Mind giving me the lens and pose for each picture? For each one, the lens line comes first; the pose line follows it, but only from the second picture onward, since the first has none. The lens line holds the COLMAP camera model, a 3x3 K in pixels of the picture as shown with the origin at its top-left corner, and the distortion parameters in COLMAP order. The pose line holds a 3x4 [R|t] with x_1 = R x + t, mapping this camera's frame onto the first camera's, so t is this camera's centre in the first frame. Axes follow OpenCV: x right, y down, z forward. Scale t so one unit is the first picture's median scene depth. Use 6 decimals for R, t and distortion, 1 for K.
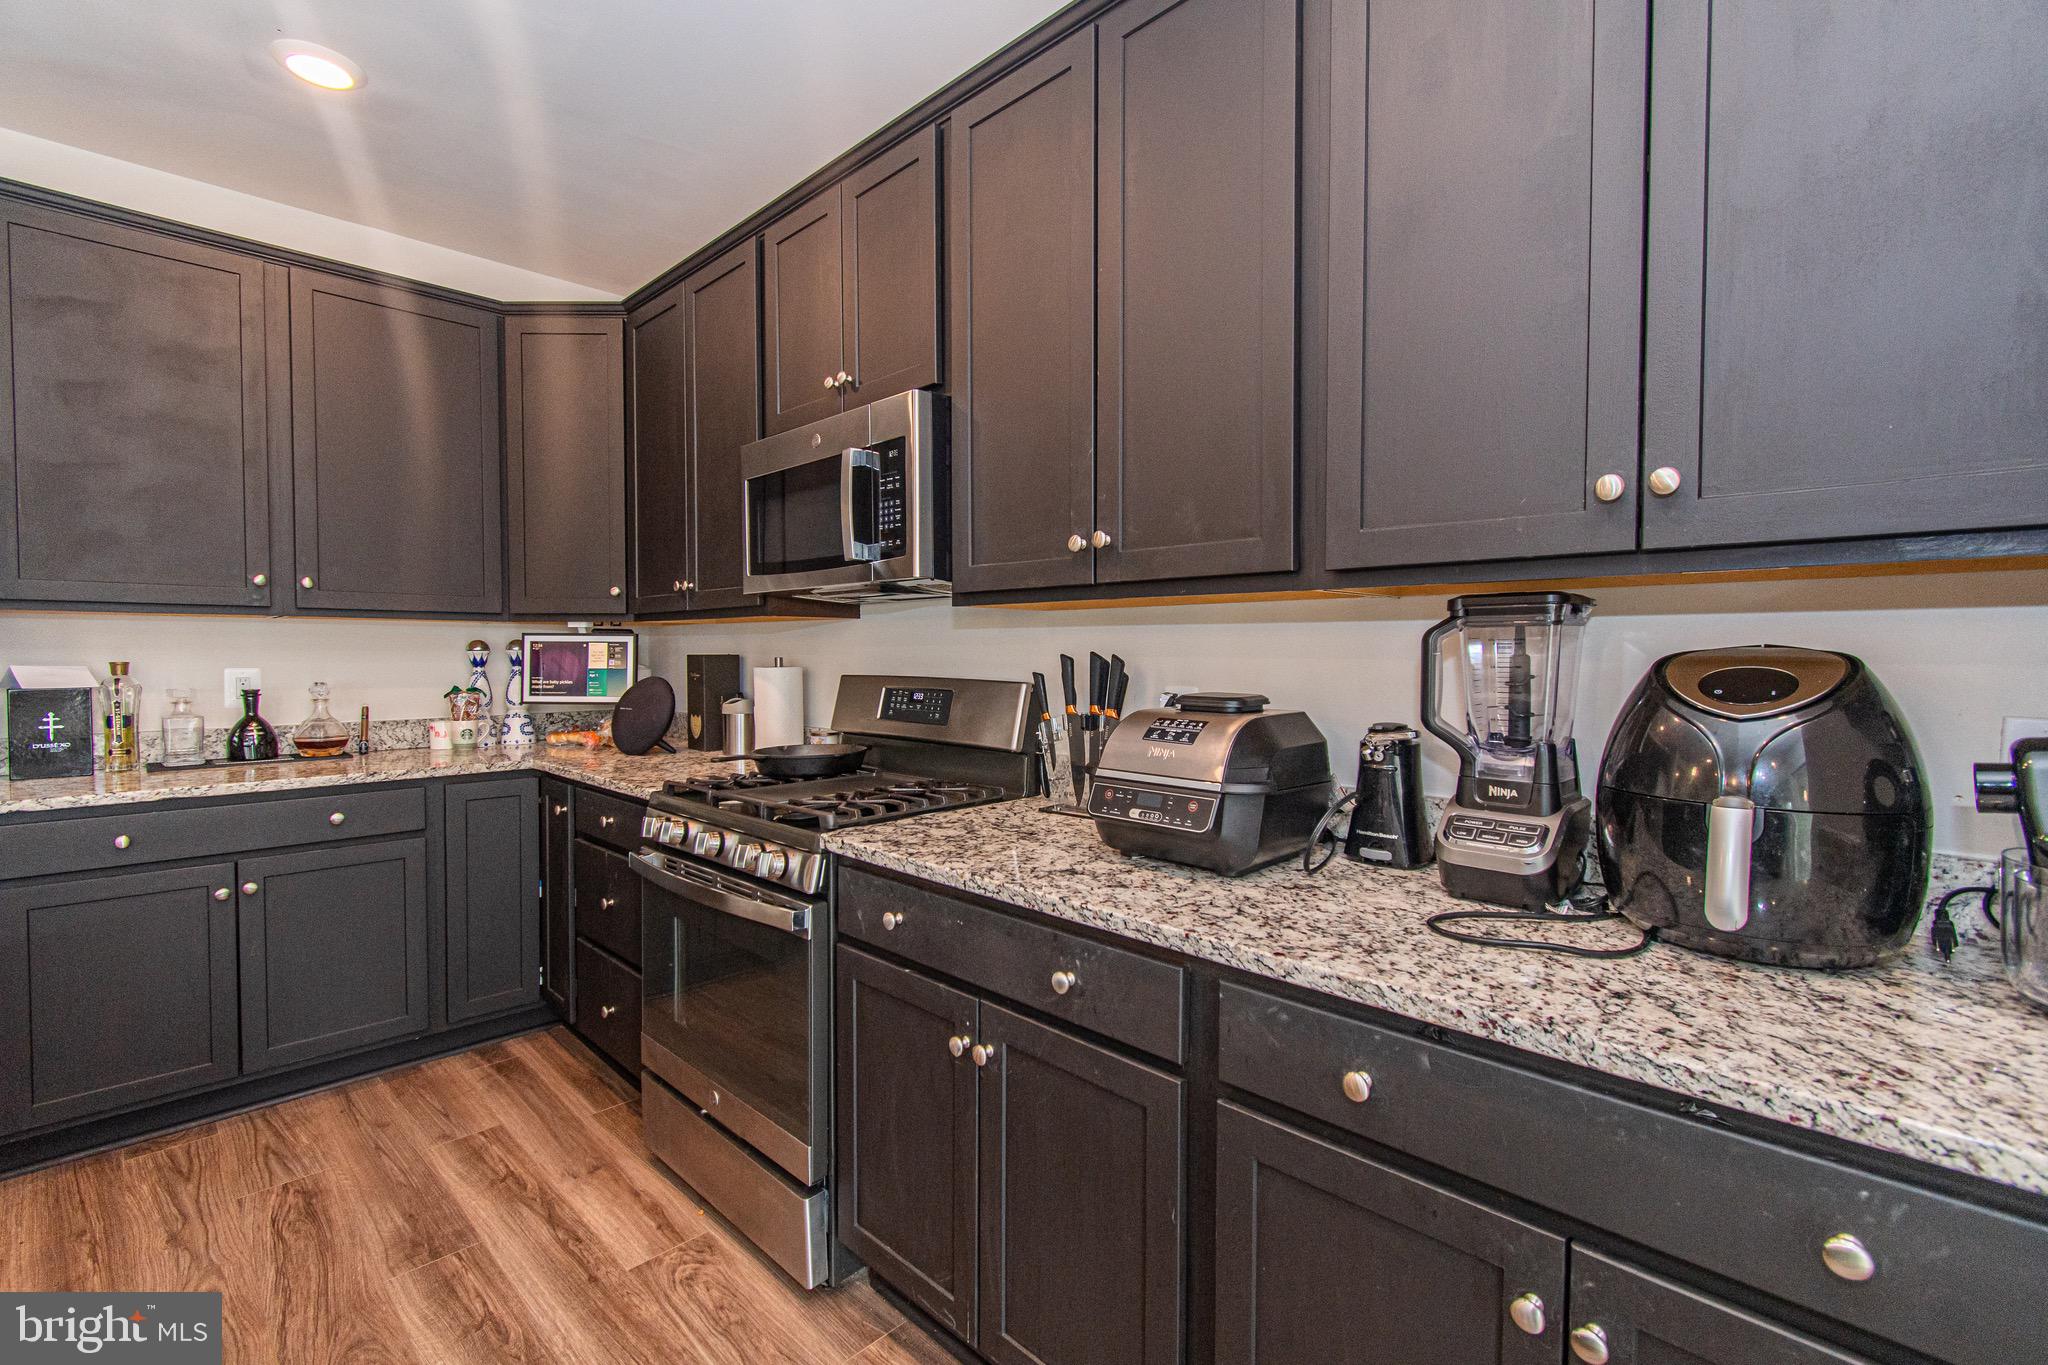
lens RADIAL K [[896.7, 0, 1036.8], [0, 896.7, 679.2], [0, 0, 1]] dist [0.005282, -0.002458]
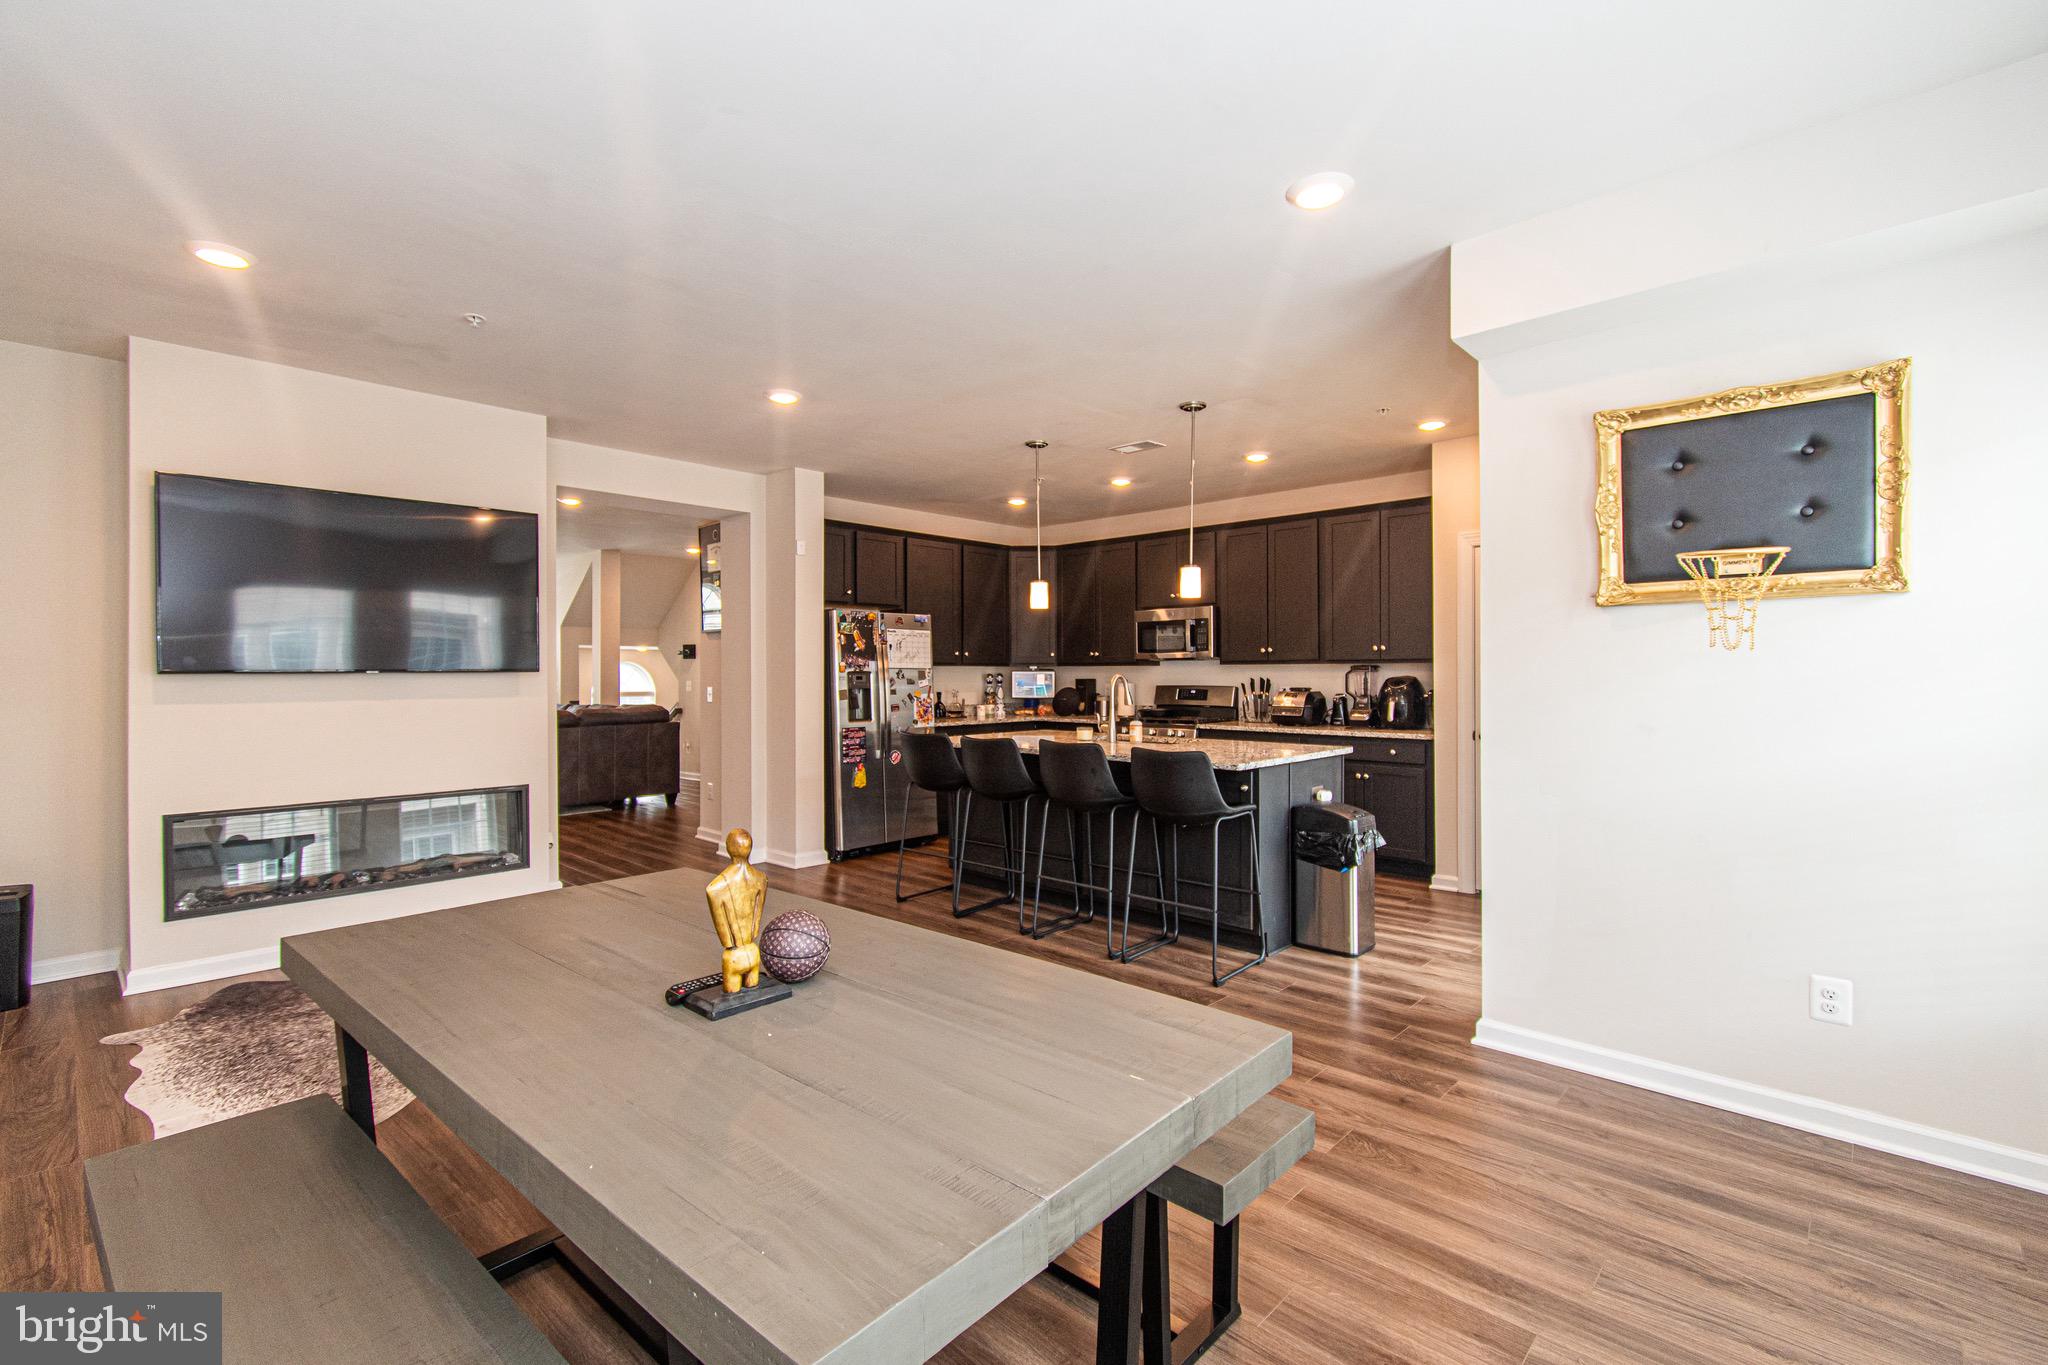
lens RADIAL K [[896.7, 0, 1060.8], [0, 896.7, 679.1], [0, 0, 1]] dist [0.005282, -0.002458]
pose [[0.998246, -0.003880, 0.059084, -0.844484], [0.005443, 0.999639, -0.026311, 0.059992], [-0.058960, 0.026586, 0.997906, -2.271510]]
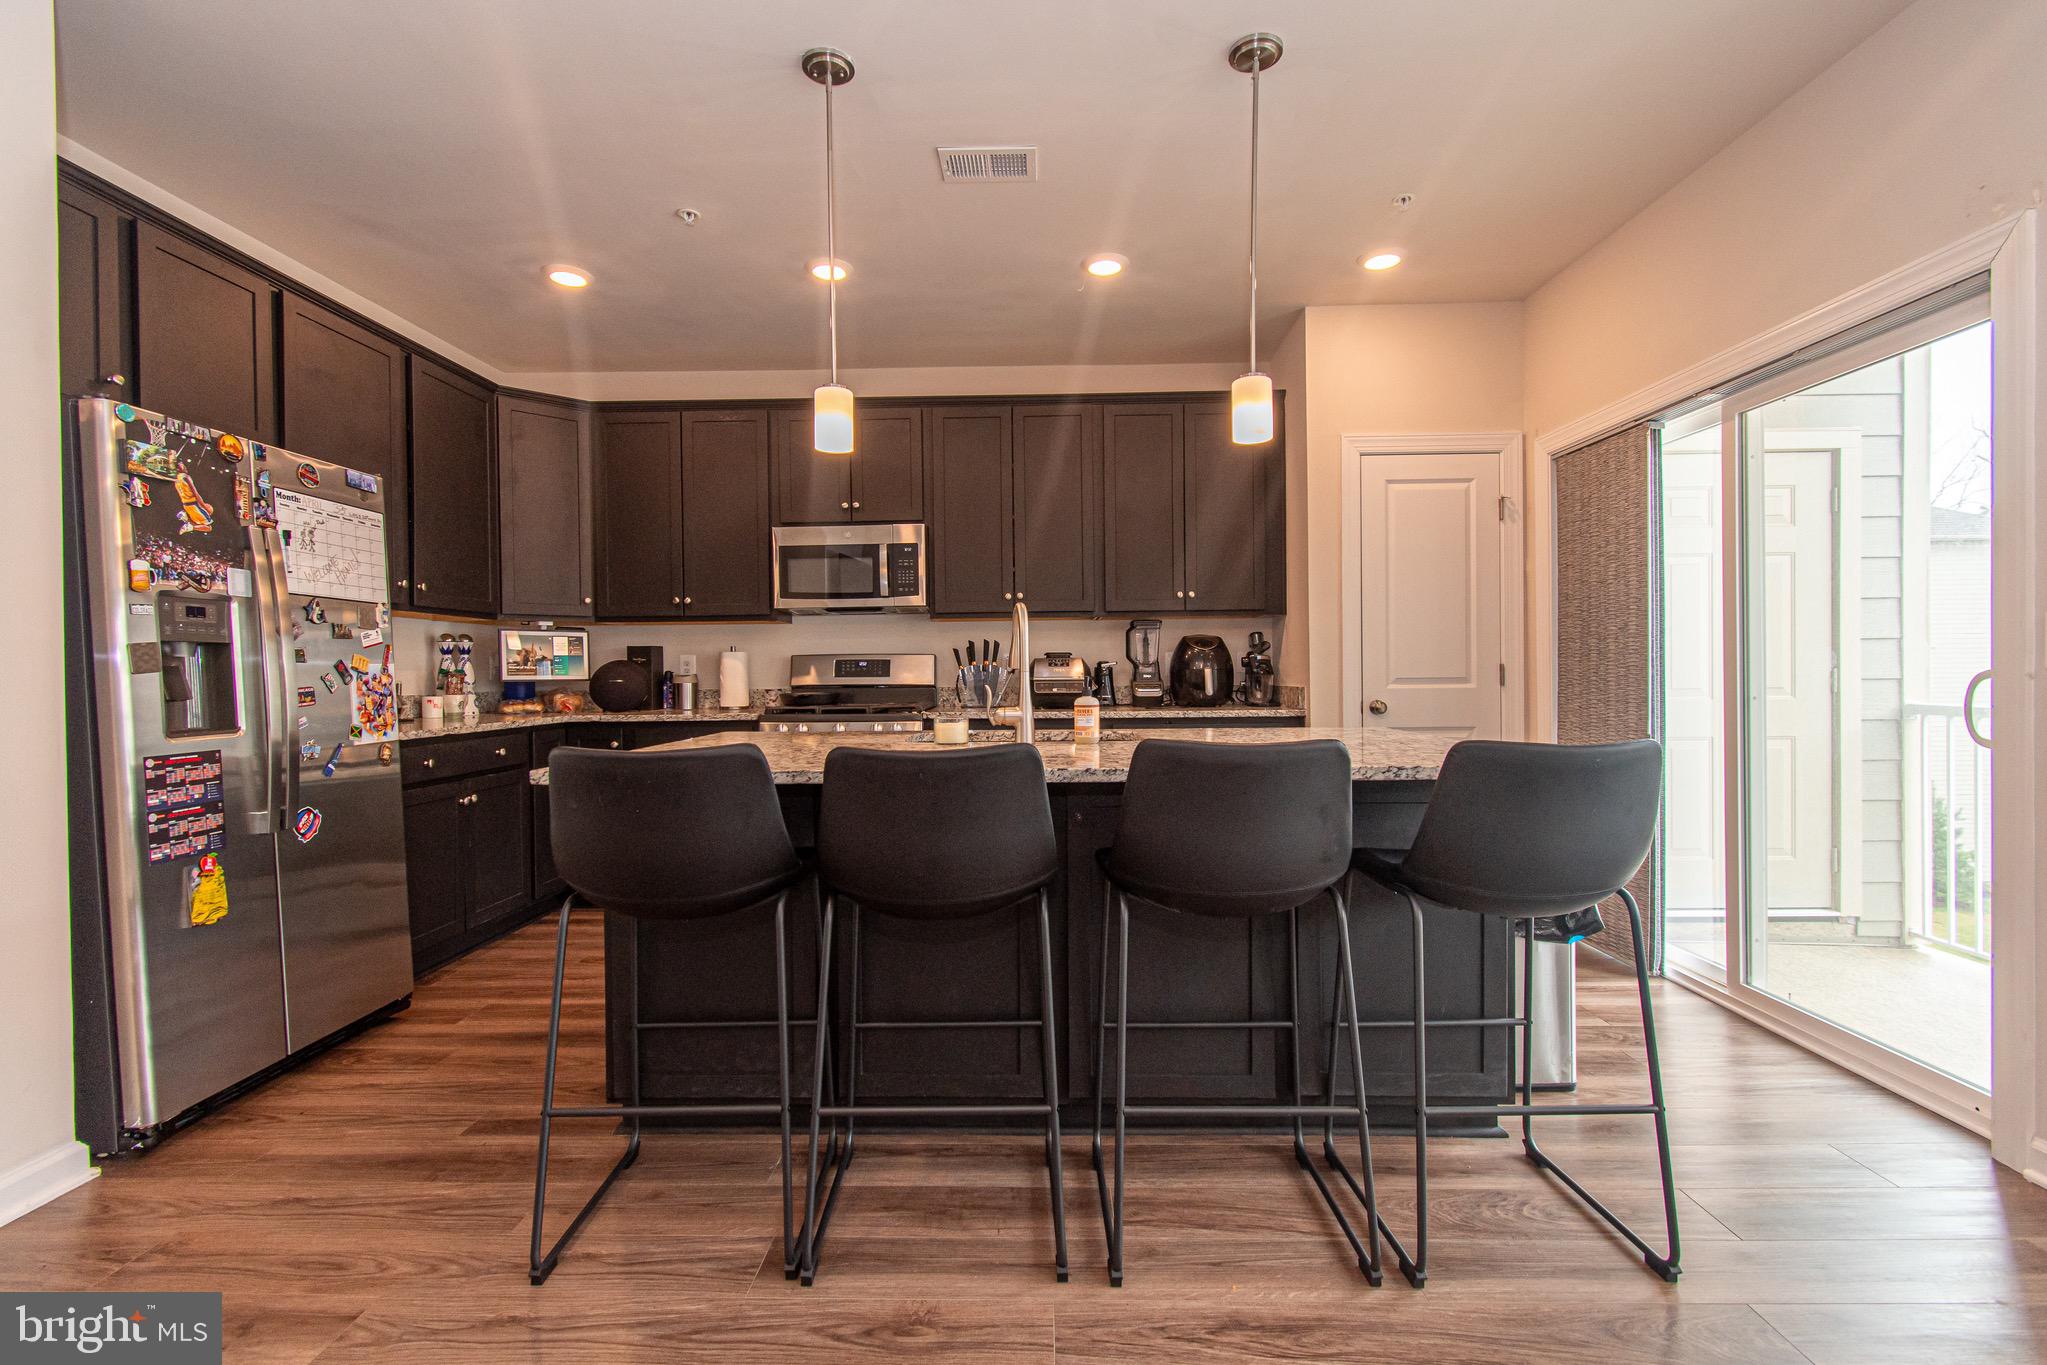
lens RADIAL K [[896.3, 0, 1024.1], [0, 896.3, 680.7], [0, 0, 1]] dist [0.005282, -0.002458]
pose [[0.723400, -0.017752, 0.690201, -1.346939], [0.034456, 0.999352, -0.010410, 0.097027], [-0.689569, 0.031312, 0.723543, -0.727540]]
